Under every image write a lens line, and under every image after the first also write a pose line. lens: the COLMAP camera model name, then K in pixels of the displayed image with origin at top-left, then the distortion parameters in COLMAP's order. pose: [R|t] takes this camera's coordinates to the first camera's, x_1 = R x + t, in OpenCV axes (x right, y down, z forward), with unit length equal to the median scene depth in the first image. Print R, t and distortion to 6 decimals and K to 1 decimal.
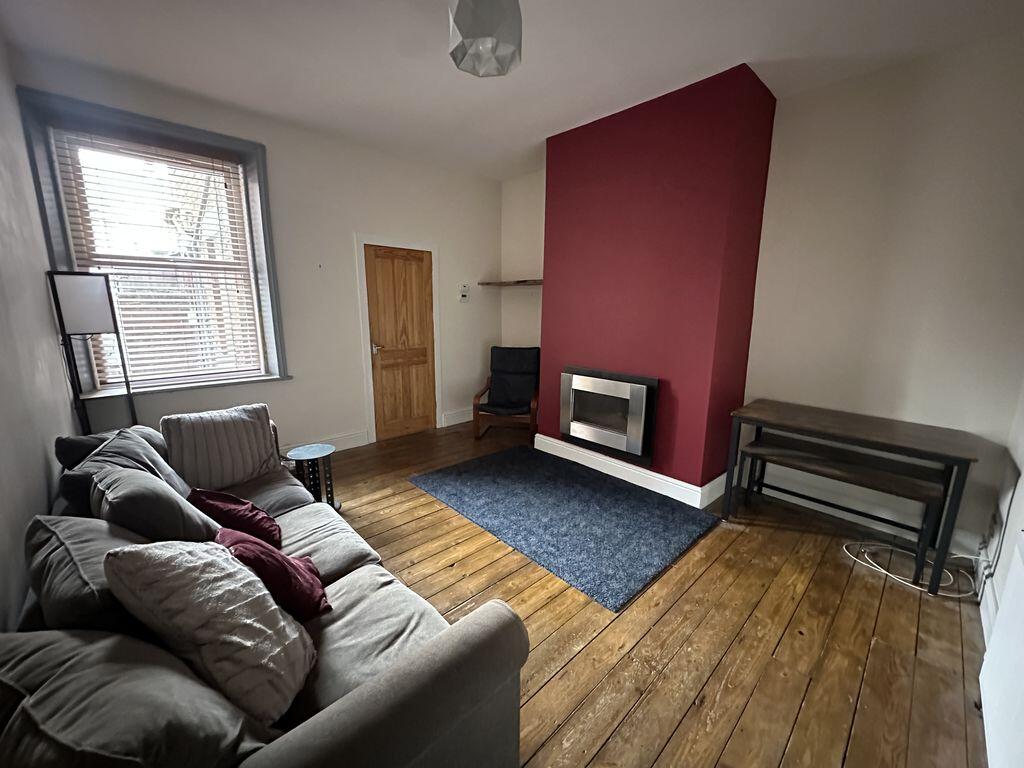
lens RADIAL K [[410.0, 0, 511.0], [0, 410.0, 385.4], [0, 0, 1]] dist [-0.001351, -0.000654]
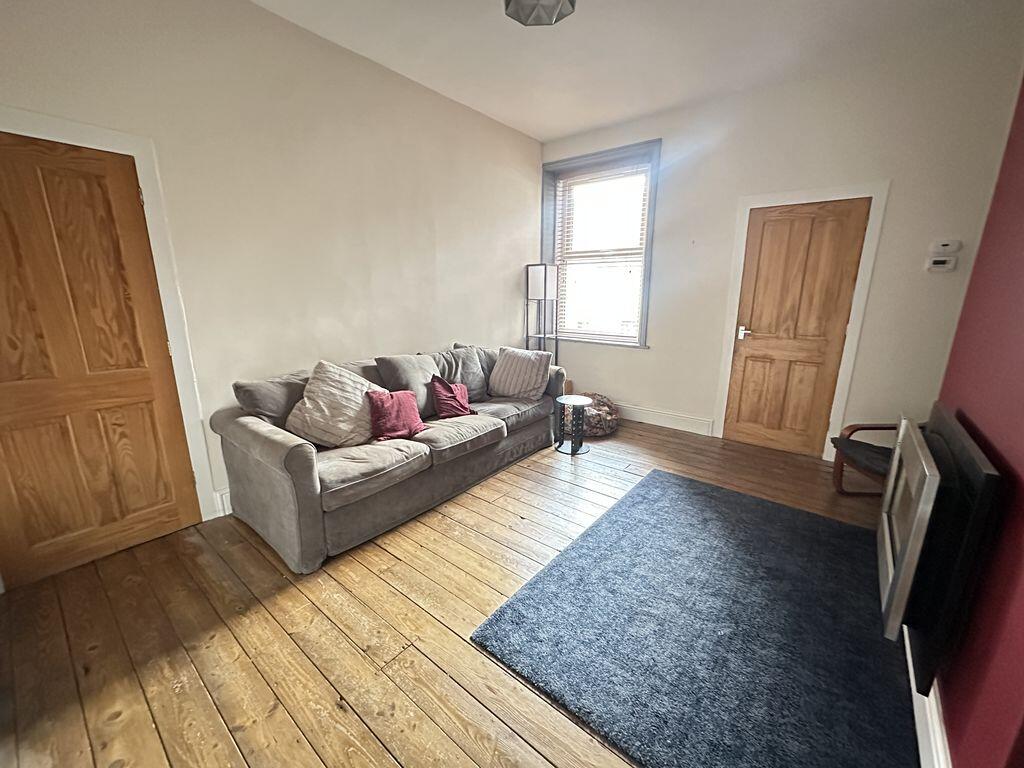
lens RADIAL K [[410.0, 0, 511.2], [0, 410.0, 386.5], [0, 0, 1]] dist [-0.001351, -0.000654]
pose [[0.131978, 0.221186, -0.966260, 0.655912], [-0.195857, 0.961389, 0.193319, -0.076558], [0.971711, 0.163735, 0.170203, 0.587533]]
